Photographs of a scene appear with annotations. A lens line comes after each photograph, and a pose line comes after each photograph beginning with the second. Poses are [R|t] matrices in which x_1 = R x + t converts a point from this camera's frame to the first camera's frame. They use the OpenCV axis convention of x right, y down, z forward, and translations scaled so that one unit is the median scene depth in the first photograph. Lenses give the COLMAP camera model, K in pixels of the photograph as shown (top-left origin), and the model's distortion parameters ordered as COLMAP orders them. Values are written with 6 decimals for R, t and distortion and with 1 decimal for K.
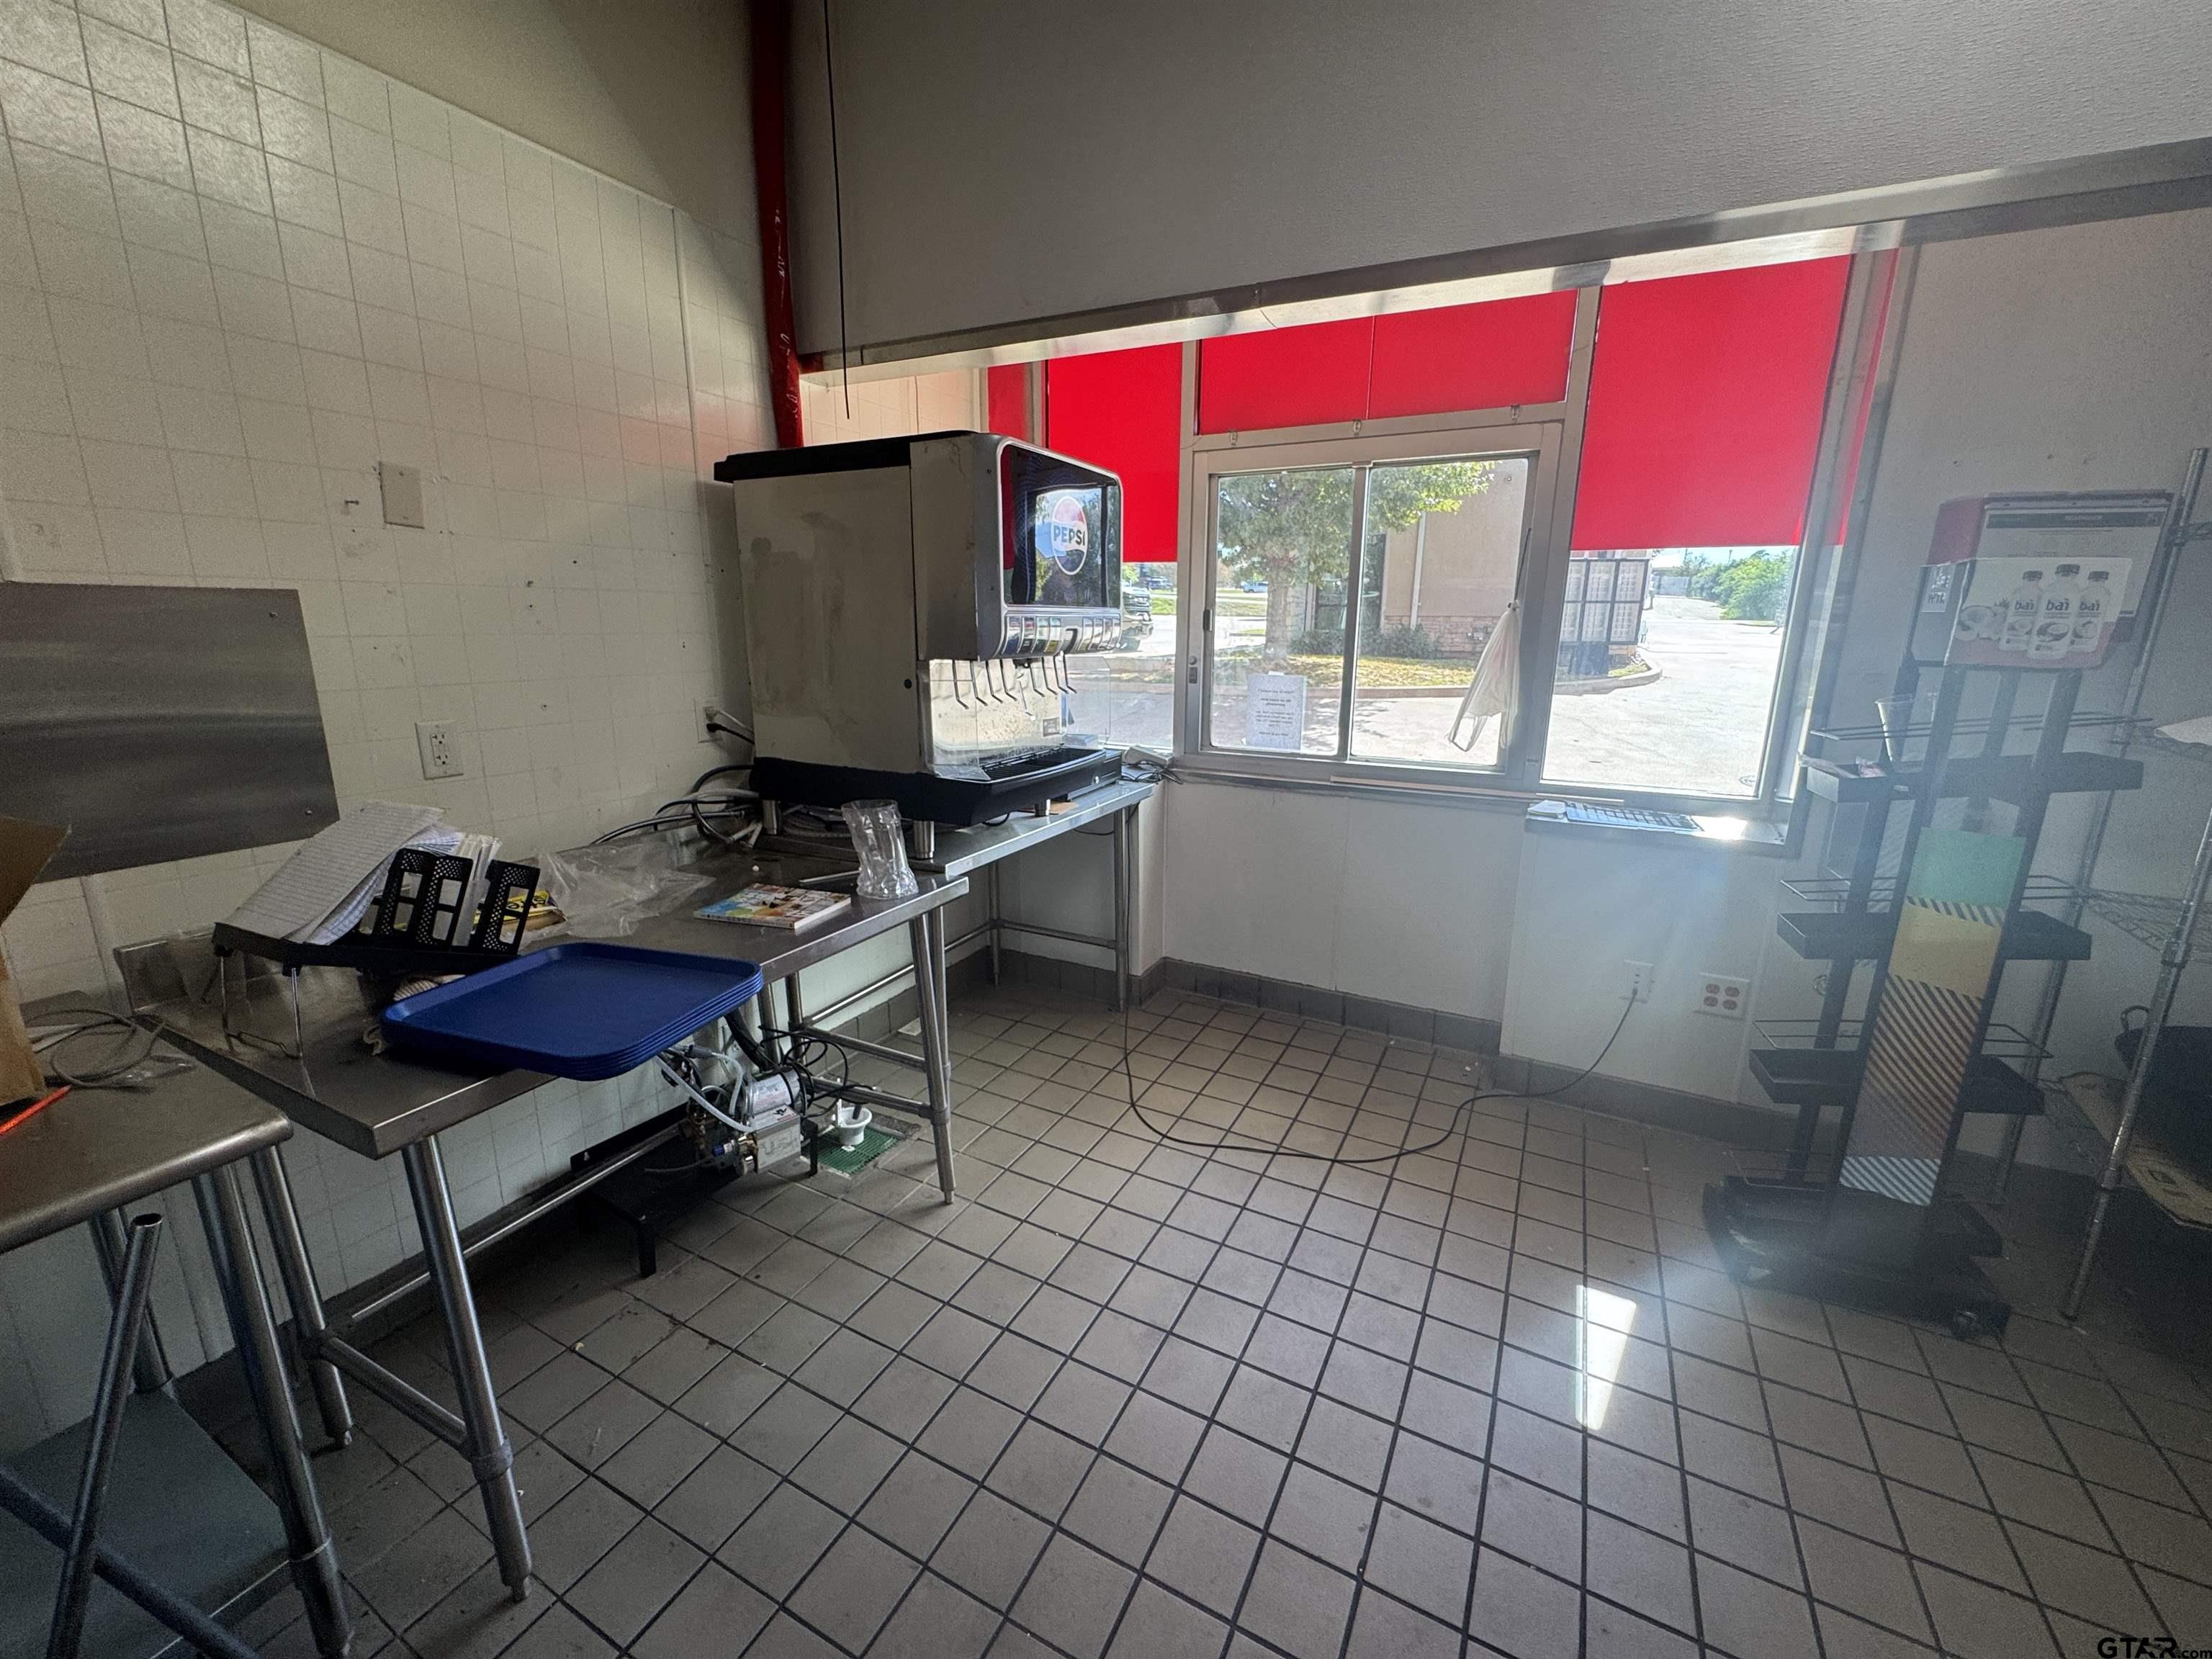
lens RADIAL K [[886.9, 0, 1123.5], [0, 886.9, 826.0], [0, 0, 1]] dist [-0.003442, 0.000071]
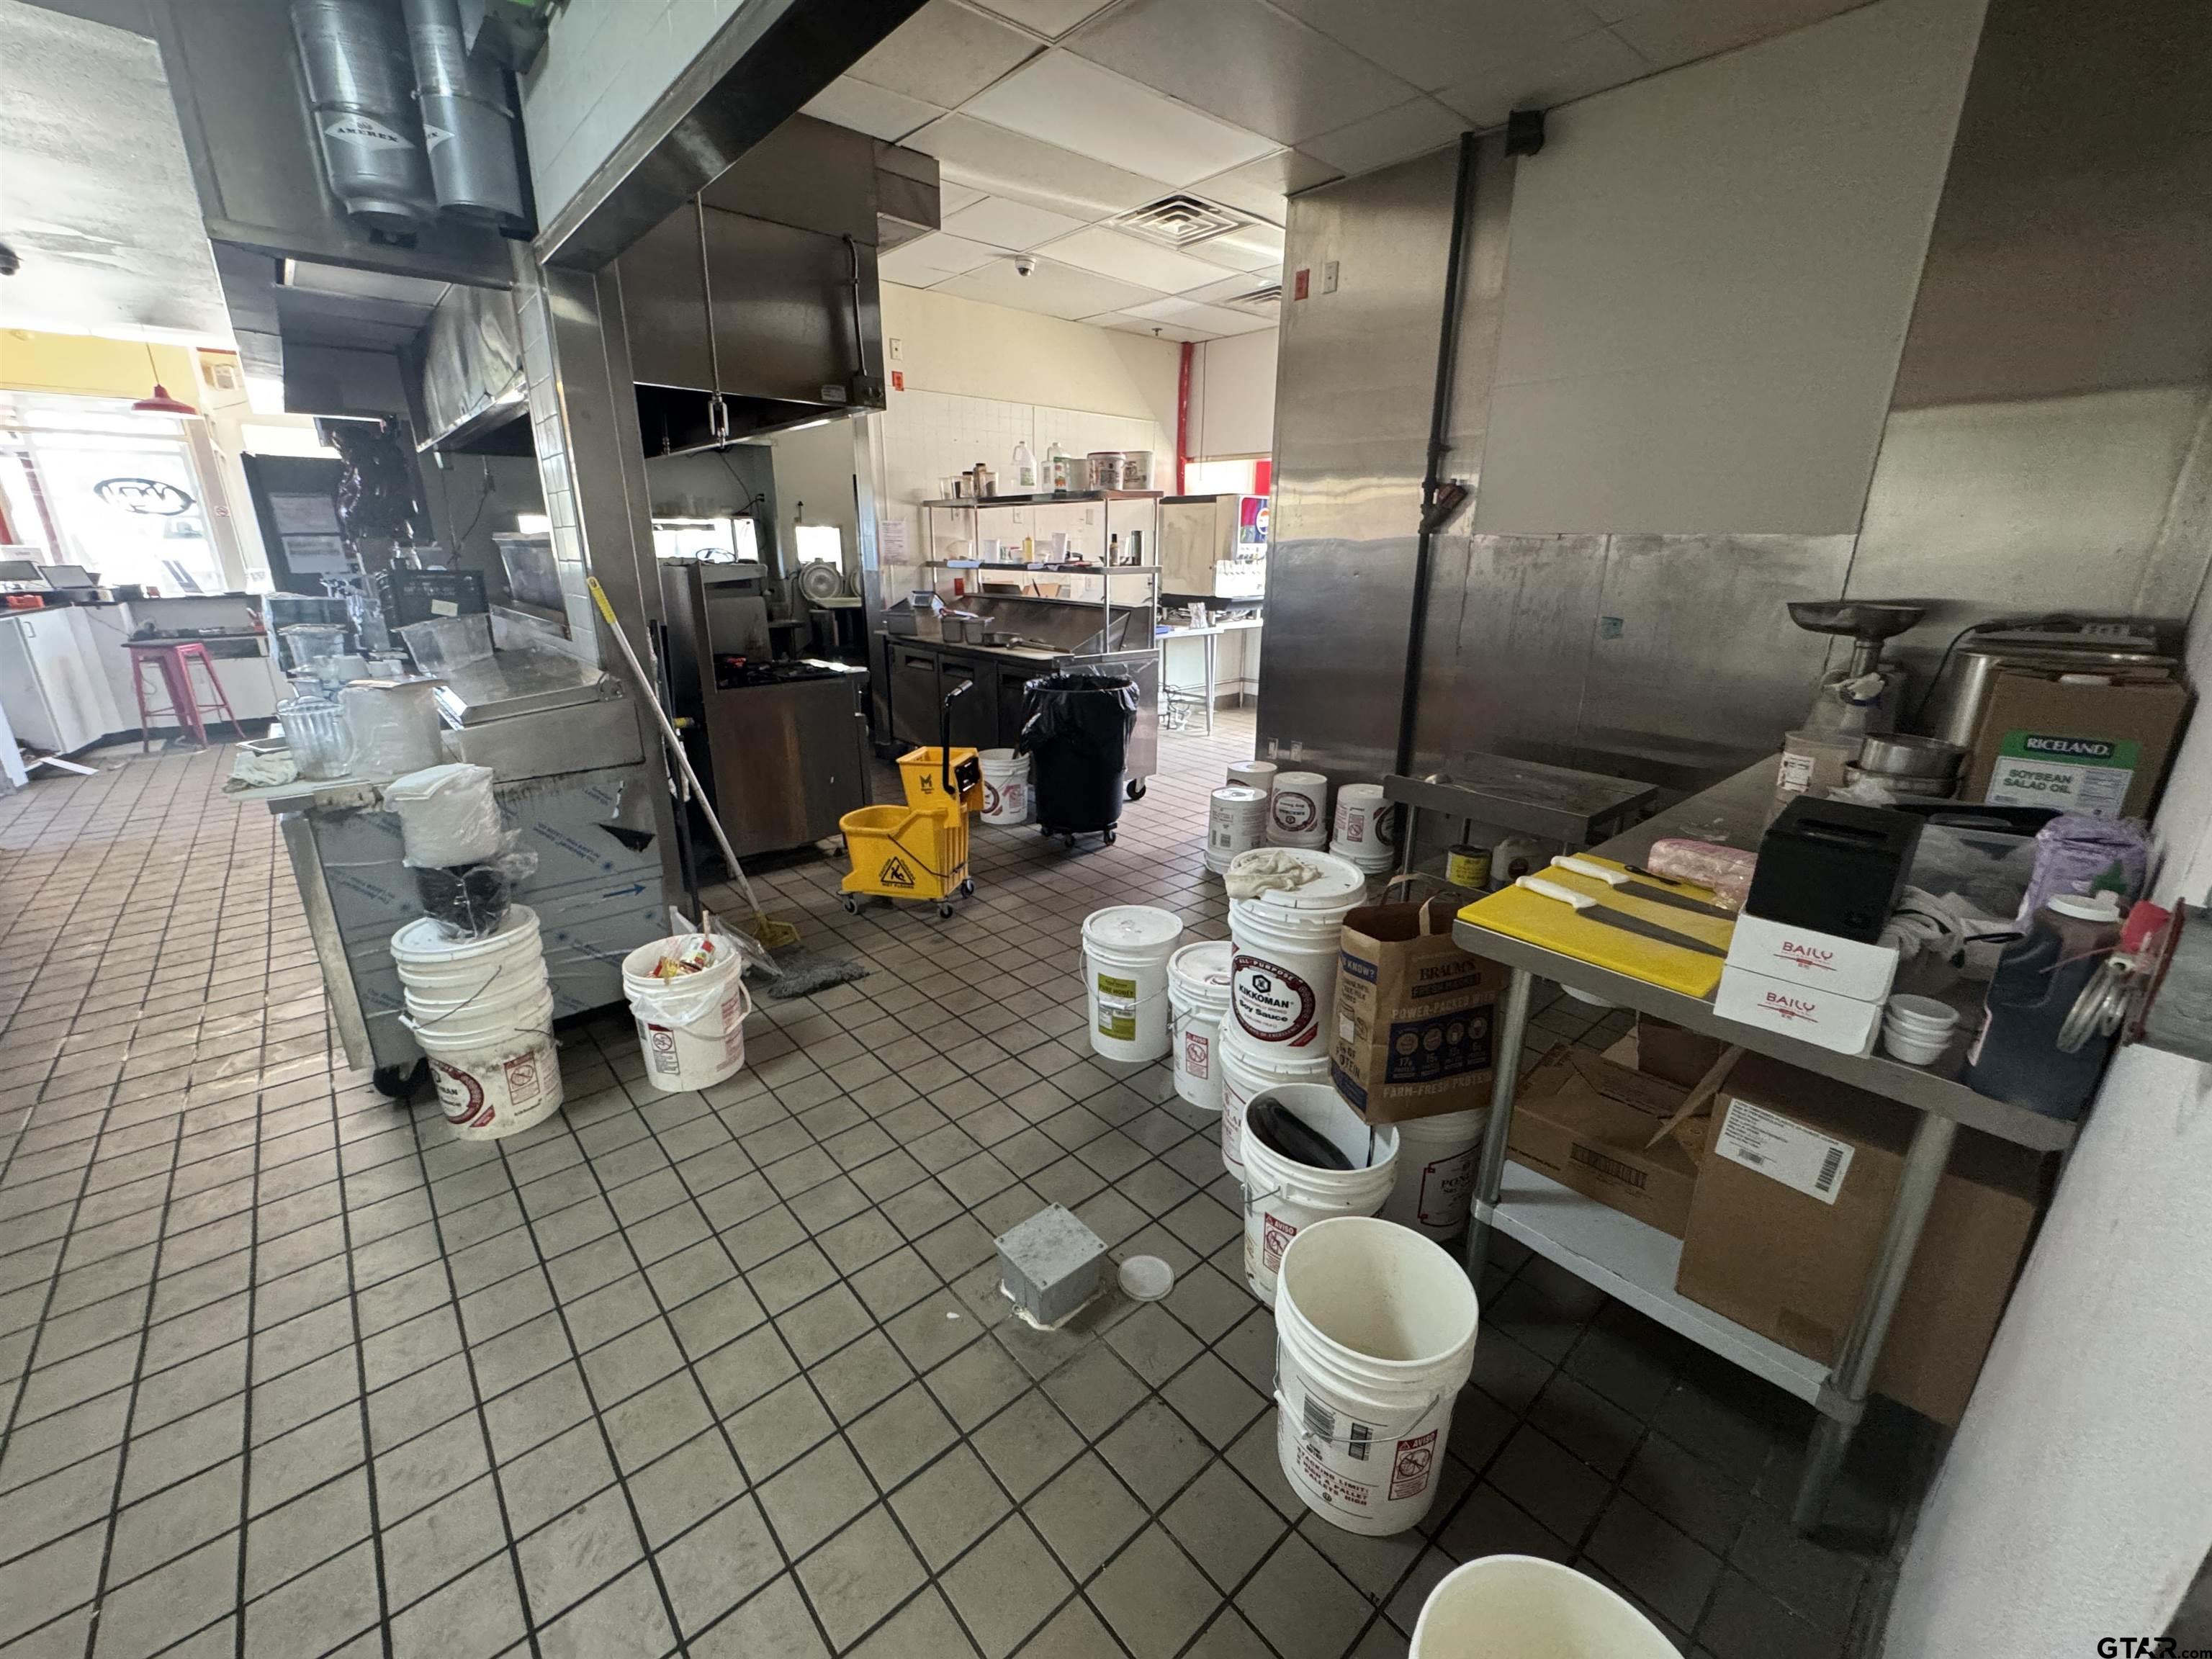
lens RADIAL K [[886.9, 0, 1105.3], [0, 886.9, 826.3], [0, 0, 1]] dist [-0.003442, 0.000071]
pose [[0.931861, 0.104617, -0.347404, 0.555477], [-0.082501, 0.993542, 0.077898, 0.495535], [0.353310, -0.043929, 0.934474, -1.970598]]
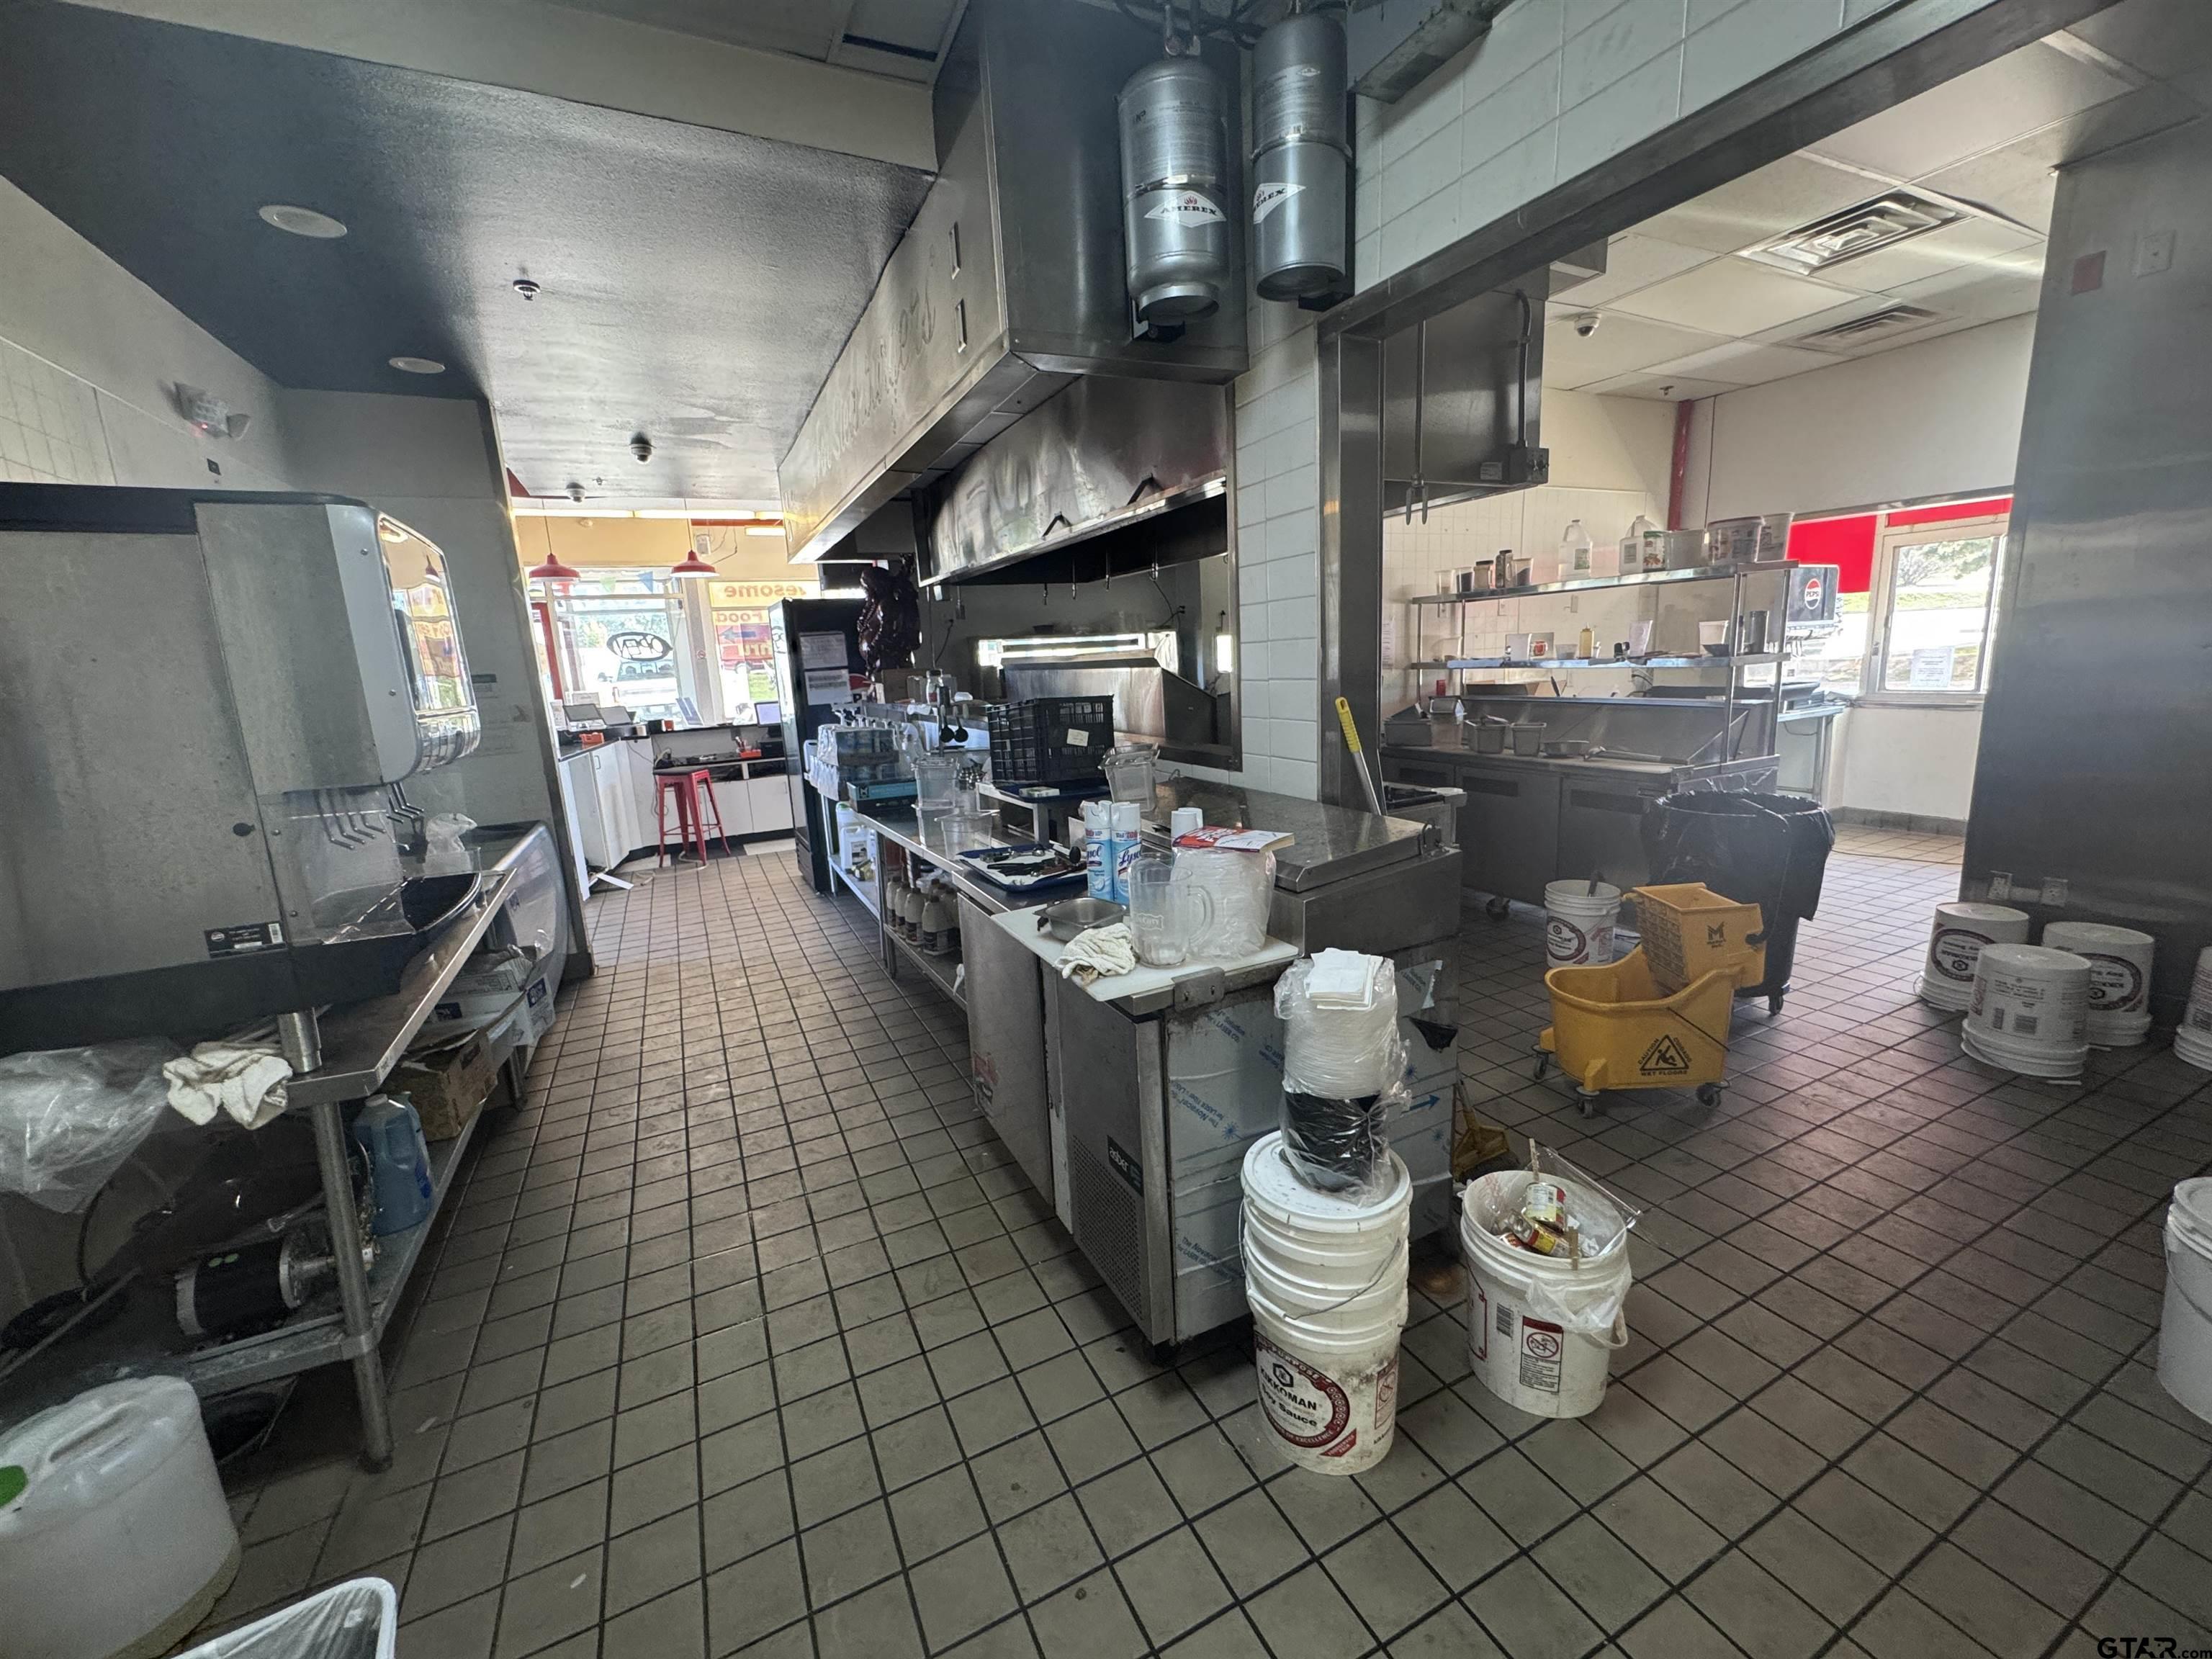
lens RADIAL K [[886.9, 0, 1106.2], [0, 886.9, 828.4], [0, 0, 1]] dist [-0.003442, 0.000071]
pose [[0.800970, 0.063277, -0.595351, -0.122861], [-0.083616, 0.996476, -0.006584, 0.483562], [0.592836, 0.055055, 0.803439, -2.010776]]
